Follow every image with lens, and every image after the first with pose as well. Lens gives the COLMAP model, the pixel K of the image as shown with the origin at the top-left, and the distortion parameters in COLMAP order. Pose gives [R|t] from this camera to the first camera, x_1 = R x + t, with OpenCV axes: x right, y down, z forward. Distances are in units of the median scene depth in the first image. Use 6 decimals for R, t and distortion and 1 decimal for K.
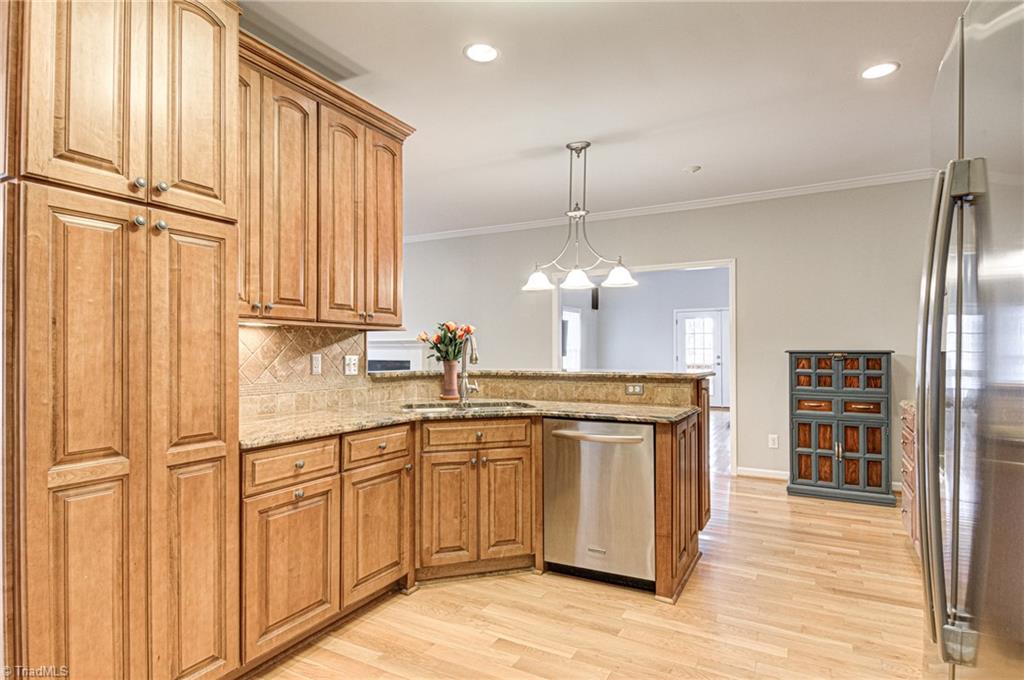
lens RADIAL K [[539.0, 0, 523.4], [0, 539.0, 351.2], [0, 0, 1]] dist [0.027164, -0.030263]
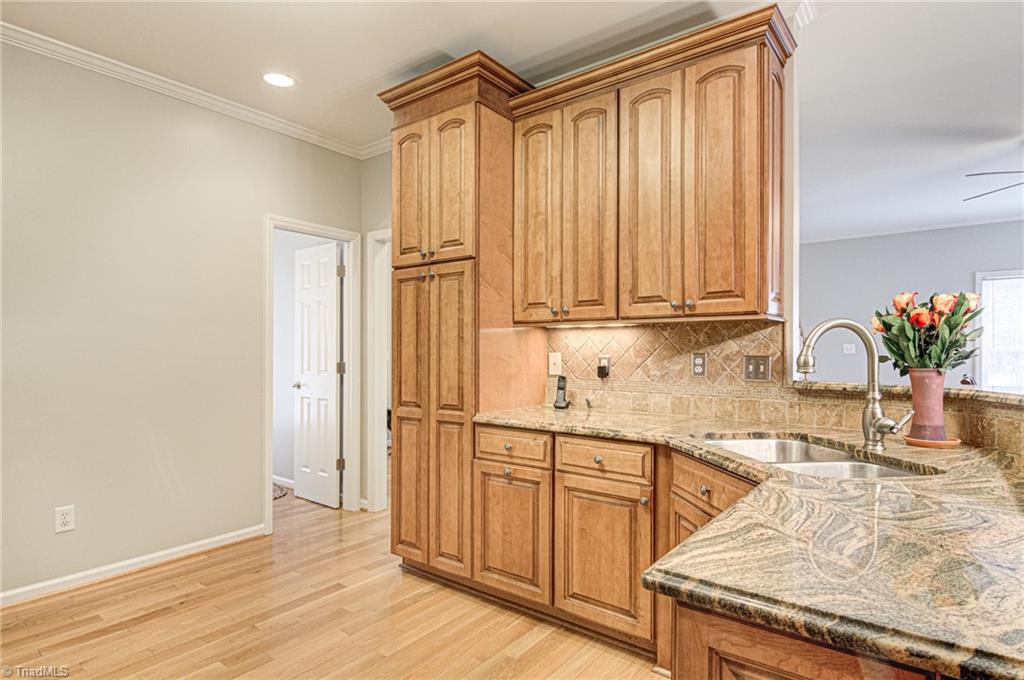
lens RADIAL K [[539.0, 0, 523.4], [0, 539.0, 351.2], [0, 0, 1]] dist [0.027164, -0.030263]
pose [[-0.157254, 0.003888, -0.987550, 0.543033], [0.000305, 0.999992, 0.003889, -0.001560], [0.987558, 0.000311, -0.157254, 0.902589]]
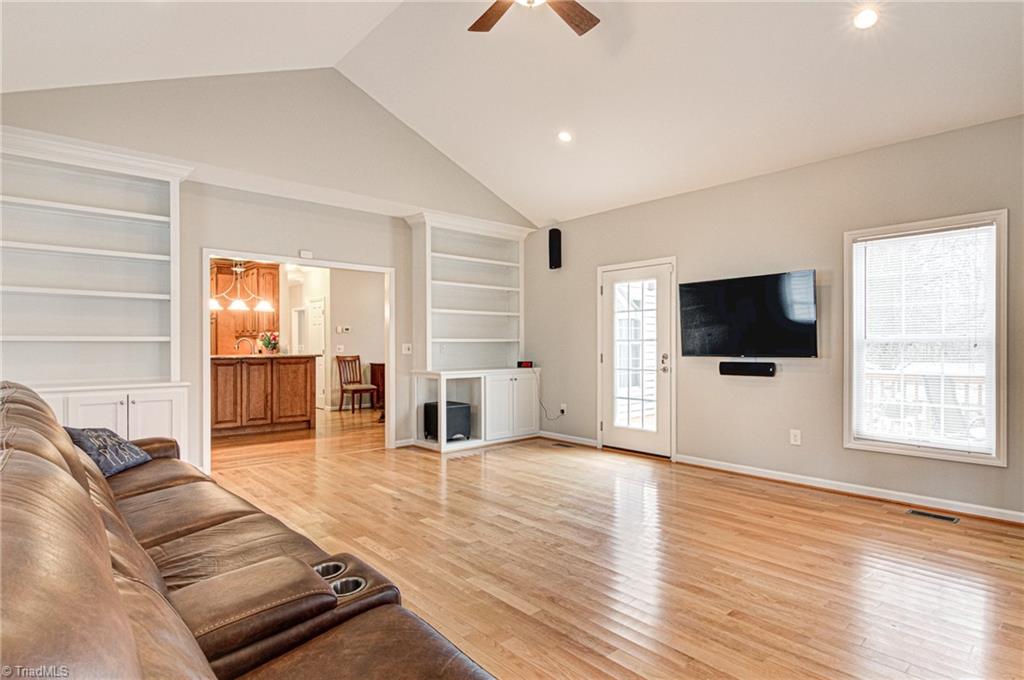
lens RADIAL K [[539.0, 0, 523.4], [0, 539.0, 351.2], [0, 0, 1]] dist [0.027164, -0.030263]
pose [[-0.338417, 0.015469, -0.940869, 2.092299], [0.001588, 0.999873, 0.015868, -0.010812], [0.940995, 0.003876, -0.338398, 3.530502]]
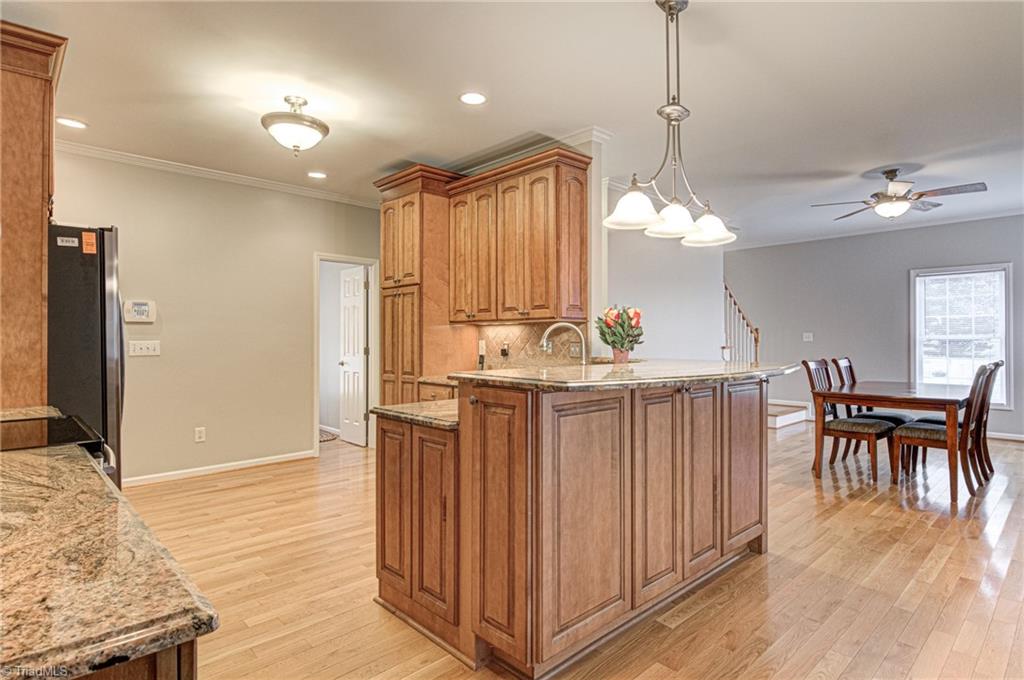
lens RADIAL K [[542.5, 0, 518.4], [0, 542.5, 339.6], [0, 0, 1]] dist [0.023913, -0.020978]
pose [[-0.313765, 0.002868, -0.949496, 1.039832], [0.001301, 0.999996, 0.002590, -0.001905], [0.949500, -0.000423, -0.313768, 1.436129]]
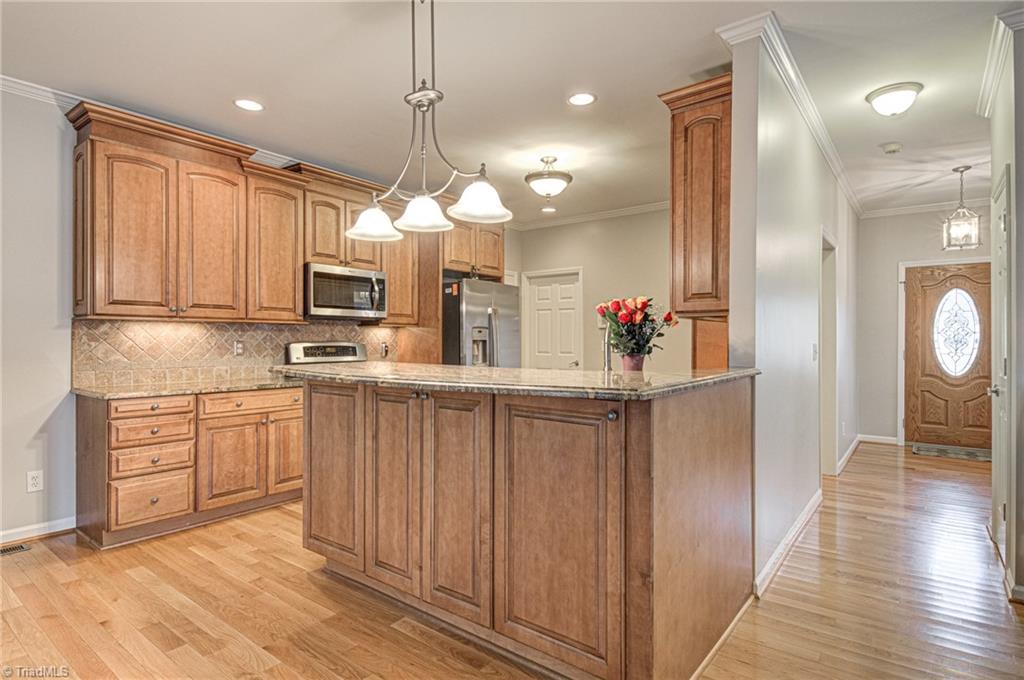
lens RADIAL K [[537.0, 0, 512.0], [0, 537.0, 340.0], [0, 0, 1]] dist [-0.000131, -0.000490]
pose [[-0.985575, 0.000137, 0.169240, -0.126893], [0.000348, 0.999999, 0.001219, 0.000180], [-0.169240, 0.001260, -0.985574, 2.167579]]
